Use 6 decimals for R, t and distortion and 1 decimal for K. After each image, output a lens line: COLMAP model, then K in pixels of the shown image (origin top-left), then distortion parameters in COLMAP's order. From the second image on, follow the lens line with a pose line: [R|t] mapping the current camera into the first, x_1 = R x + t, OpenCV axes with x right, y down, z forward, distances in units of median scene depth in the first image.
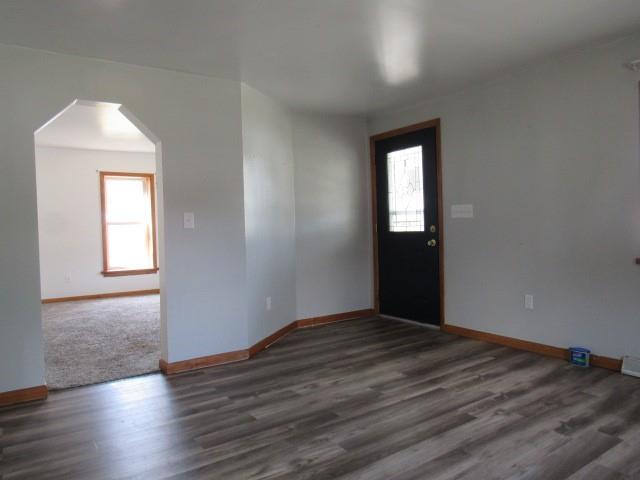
lens RADIAL K [[472.5, 0, 320.0], [0, 472.5, 240.0], [0, 0, 1]] dist [-0.006945, -0.000485]
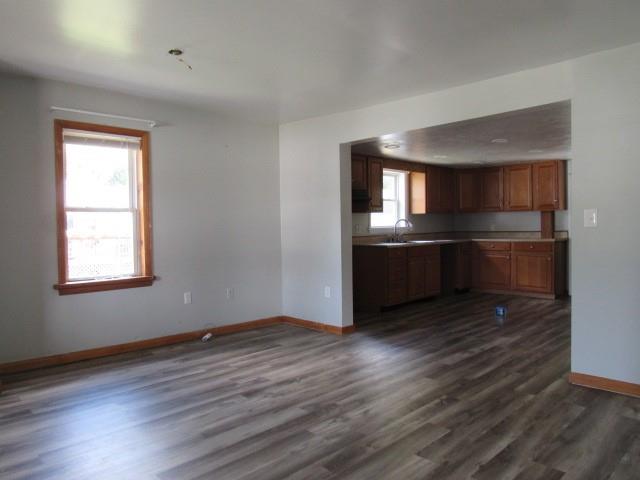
lens RADIAL K [[472.5, 0, 320.0], [0, 472.5, 240.0], [0, 0, 1]] dist [-0.006945, -0.000485]
pose [[-0.985344, 0.043740, -0.164876, 0.185081], [0.031492, 0.996597, 0.076179, -0.096741], [0.167647, 0.069870, -0.983368, 2.003148]]
